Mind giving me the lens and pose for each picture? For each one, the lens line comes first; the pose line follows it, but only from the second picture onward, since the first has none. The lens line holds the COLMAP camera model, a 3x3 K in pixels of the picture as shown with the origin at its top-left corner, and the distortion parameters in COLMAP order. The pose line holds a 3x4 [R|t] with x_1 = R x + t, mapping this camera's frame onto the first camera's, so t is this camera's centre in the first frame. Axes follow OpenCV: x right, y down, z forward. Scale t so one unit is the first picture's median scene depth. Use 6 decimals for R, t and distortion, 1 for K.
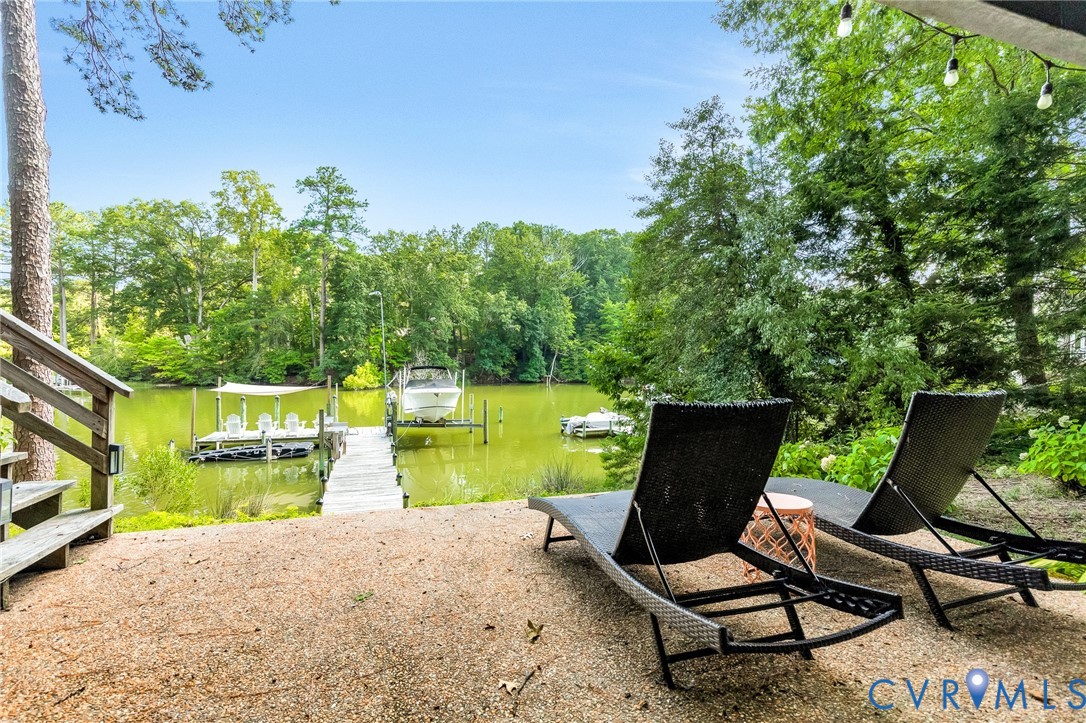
lens RADIAL K [[501.7, 0, 542.6], [0, 501.7, 368.7], [0, 0, 1]] dist [0.002696, 0.000386]
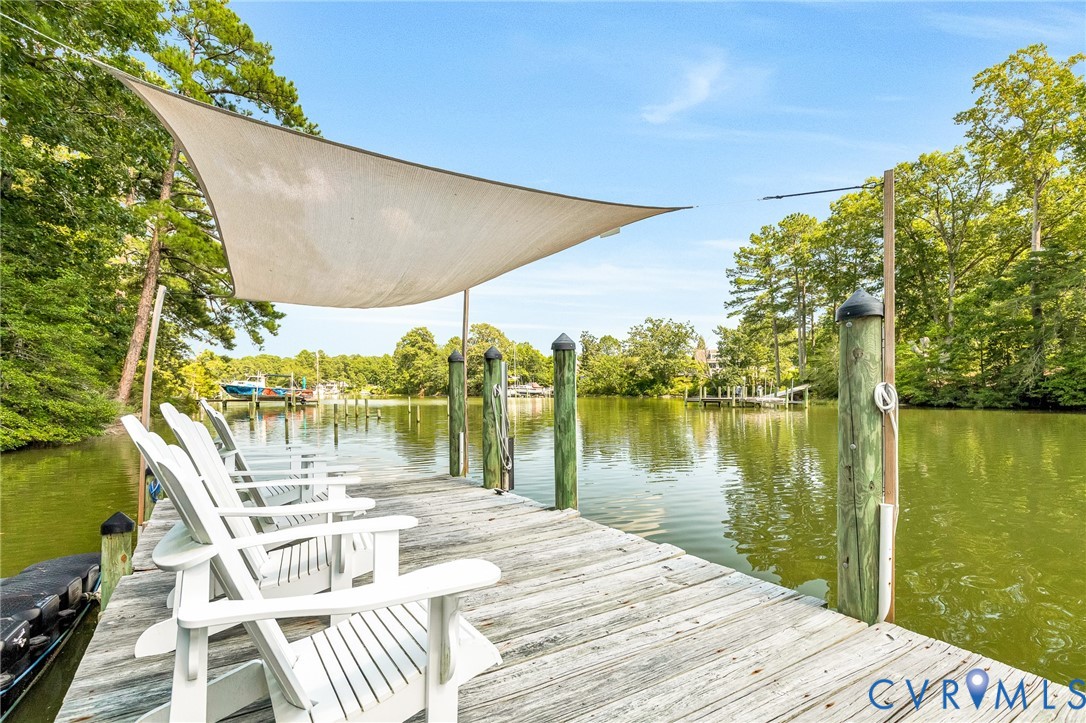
lens RADIAL K [[511.5, 0, 537.5], [0, 511.5, 398.8], [0, 0, 1]] dist [0.009677, -0.000333]
pose [[0.220475, 0.008170, -0.975358, -0.102200], [-0.012024, 0.999912, 0.005658, 0.024774], [0.975319, 0.010480, 0.220554, 0.289034]]
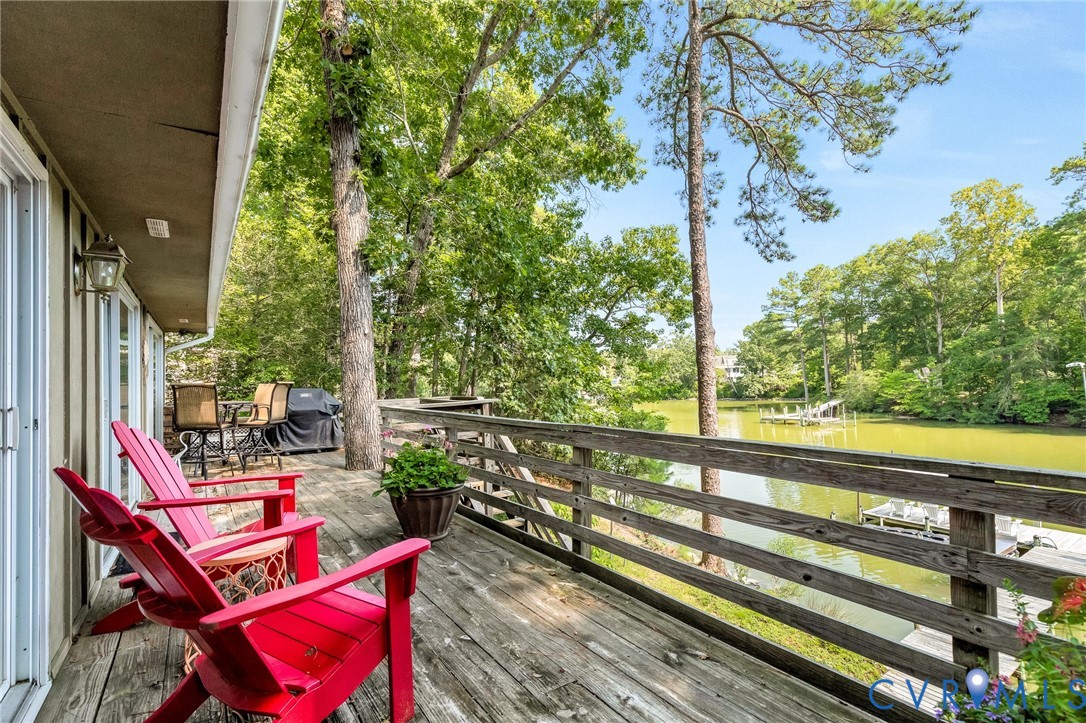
lens RADIAL K [[503.9, 0, 544.3], [0, 503.9, 361.9], [0, 0, 1]] dist [0.002276, 0.001268]
pose [[0.263405, -0.049881, -0.963395, 0.056324], [0.011356, 0.998753, -0.048607, -0.037924], [0.964619, 0.001863, 0.263643, 0.010285]]
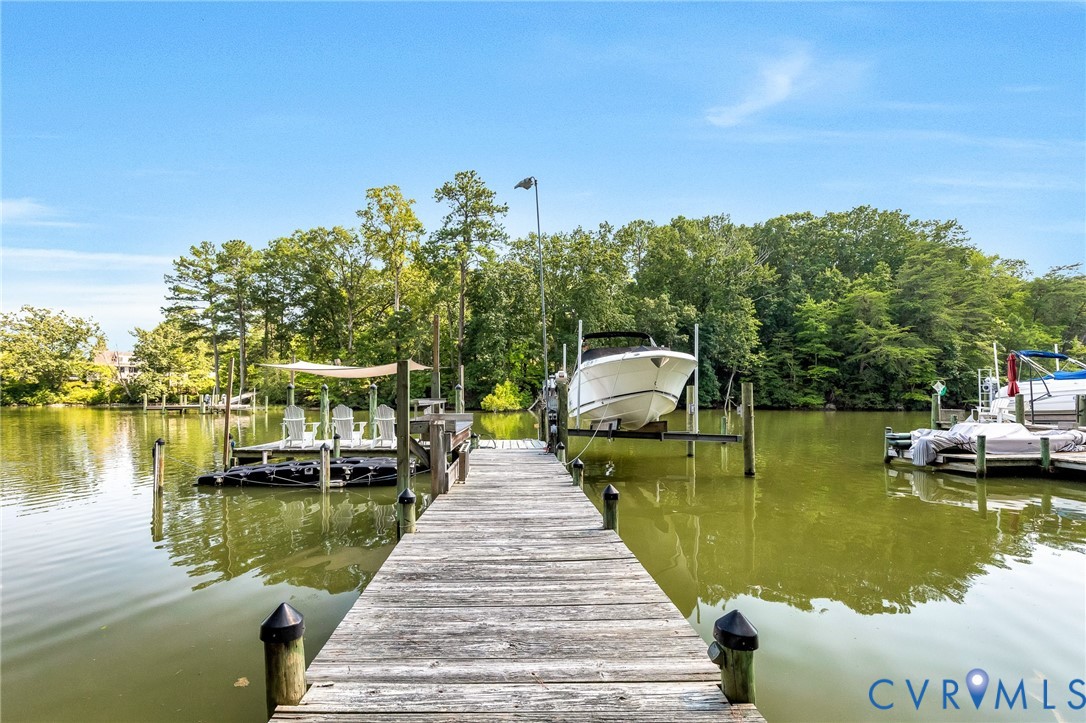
lens RADIAL K [[514.0, 0, 506.4], [0, 514.0, 385.0], [0, 0, 1]] dist [0.012681, 0.000042]
pose [[0.943986, -0.016102, -0.329592, -0.053090], [0.003409, 0.999231, -0.039055, 0.025772], [0.329968, 0.035744, 0.943315, 0.147384]]
